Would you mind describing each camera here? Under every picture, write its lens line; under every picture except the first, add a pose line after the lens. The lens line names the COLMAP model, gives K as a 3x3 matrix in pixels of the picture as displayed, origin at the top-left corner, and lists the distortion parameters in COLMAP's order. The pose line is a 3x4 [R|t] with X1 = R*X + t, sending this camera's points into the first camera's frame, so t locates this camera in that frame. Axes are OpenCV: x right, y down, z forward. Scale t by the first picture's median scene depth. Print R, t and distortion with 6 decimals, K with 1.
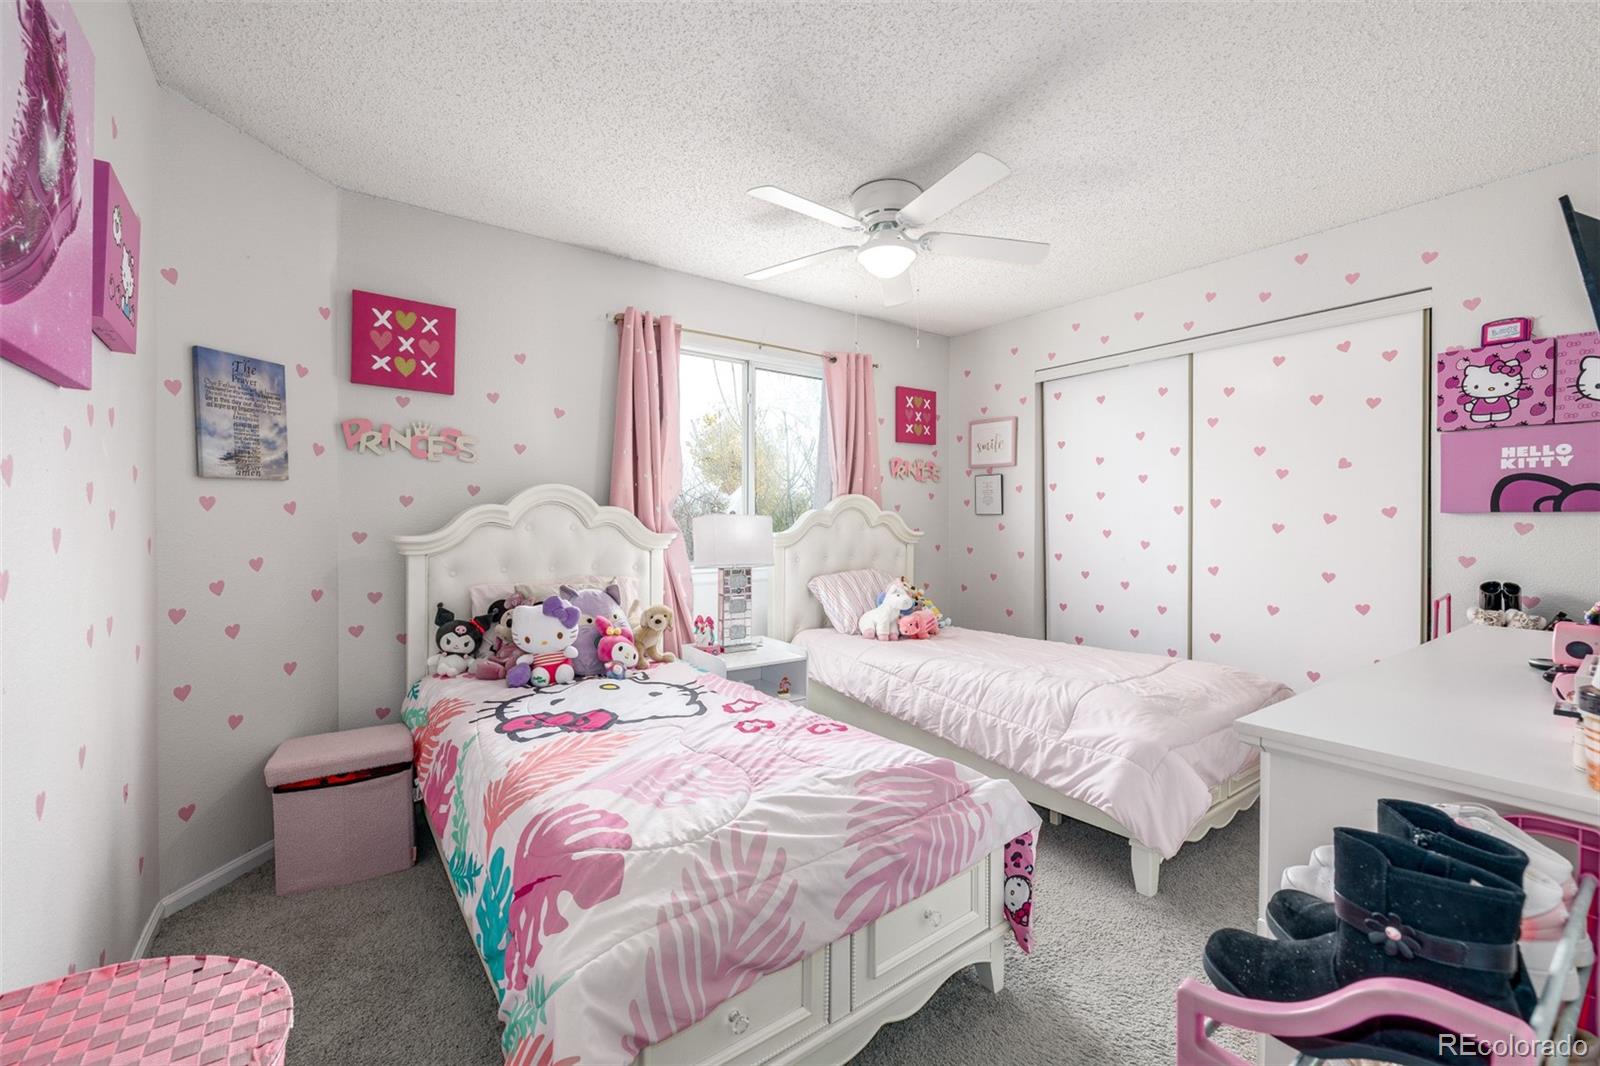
lens RADIAL K [[668.0, 0, 799.5], [0, 668.0, 529.2], [0, 0, 1]] dist [-0.001019, -0.000303]
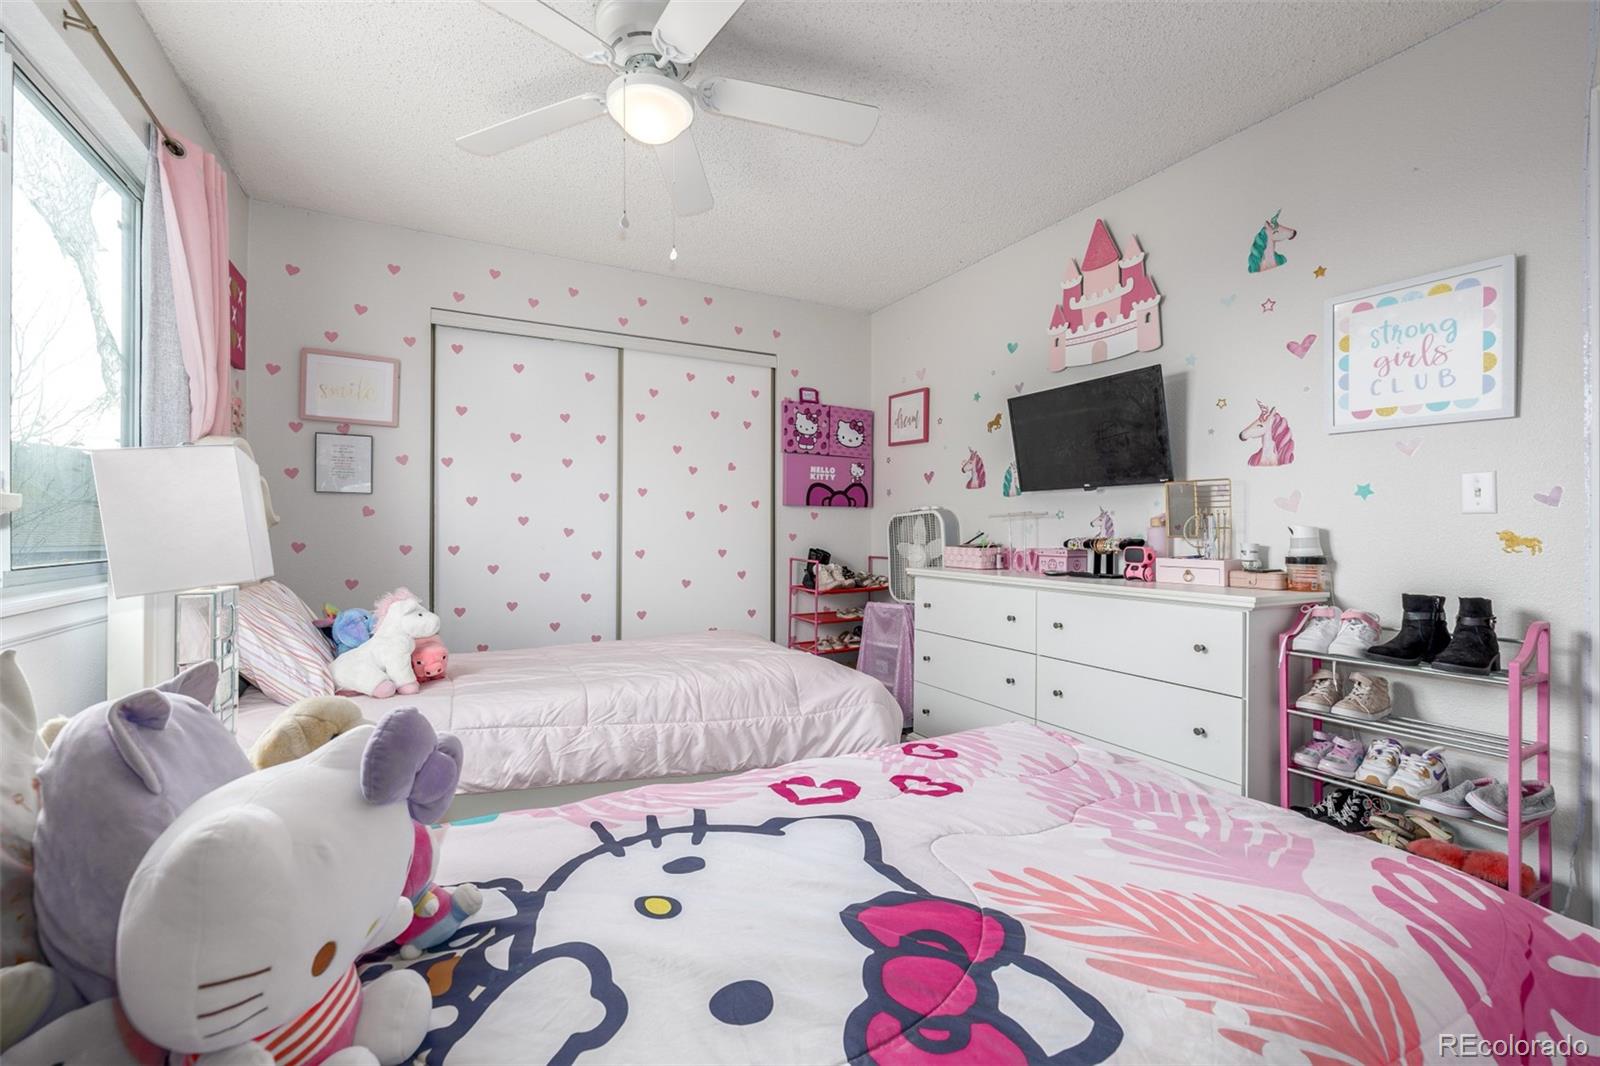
lens RADIAL K [[668.0, 0, 798.8], [0, 668.0, 530.1], [0, 0, 1]] dist [-0.001019, -0.000303]
pose [[0.144223, -0.002835, 0.989541, -0.506868], [0.005461, 0.999983, 0.002069, 0.026974], [-0.989530, 0.005105, 0.144236, 0.704267]]
